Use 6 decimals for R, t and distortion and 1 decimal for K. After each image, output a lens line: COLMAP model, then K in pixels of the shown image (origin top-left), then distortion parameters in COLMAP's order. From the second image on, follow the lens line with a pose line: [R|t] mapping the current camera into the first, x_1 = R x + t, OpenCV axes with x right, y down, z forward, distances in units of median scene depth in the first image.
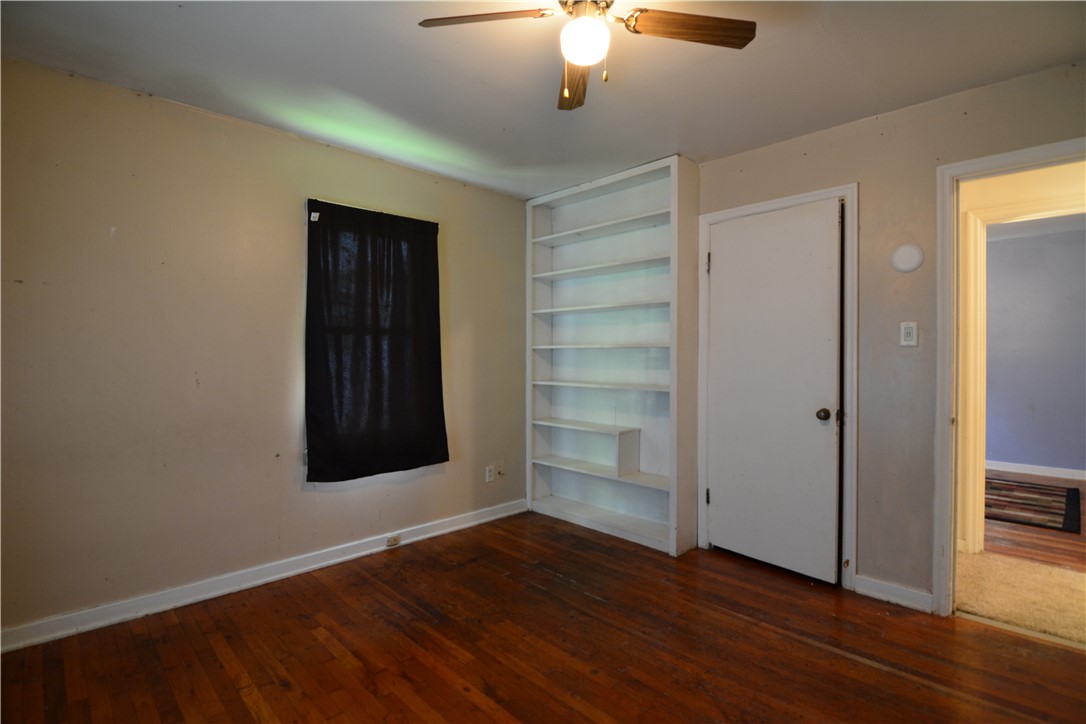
lens RADIAL K [[525.5, 0, 545.7], [0, 525.5, 361.9], [0, 0, 1]] dist [-0.008102, -0.006196]
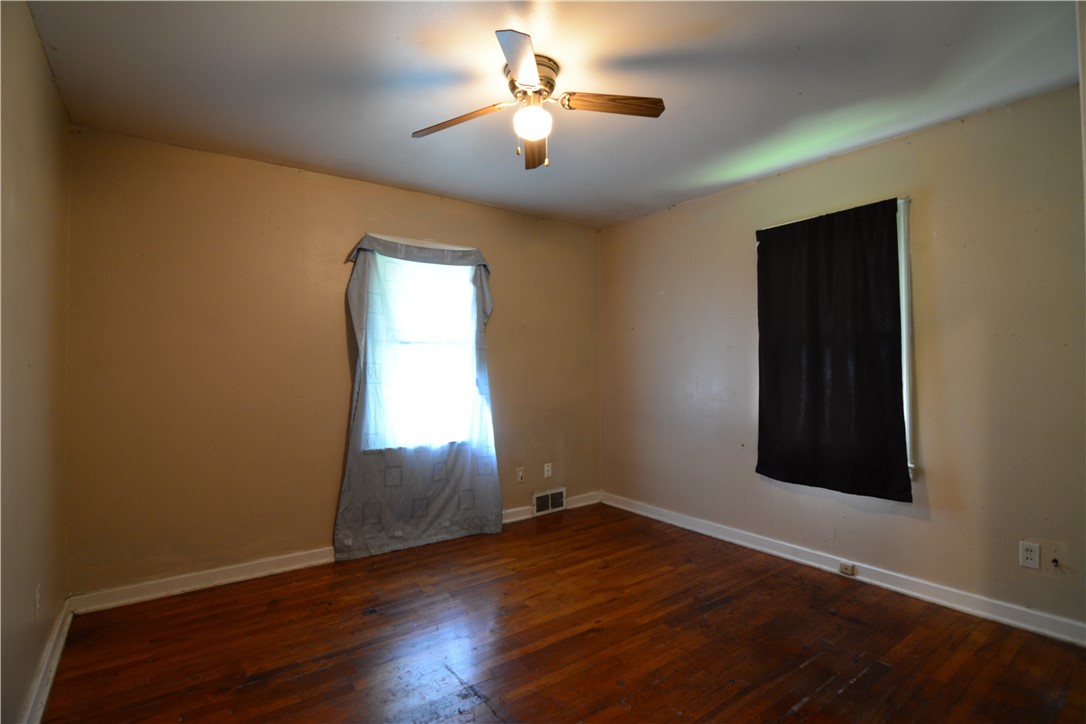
lens RADIAL K [[525.5, 0, 545.3], [0, 525.5, 359.3], [0, 0, 1]] dist [-0.008102, -0.006196]
pose [[-0.137177, -0.012428, -0.990469, 0.791580], [-0.007659, 0.999905, -0.011486, -0.007262], [0.990517, 0.006011, -0.137259, 0.709611]]
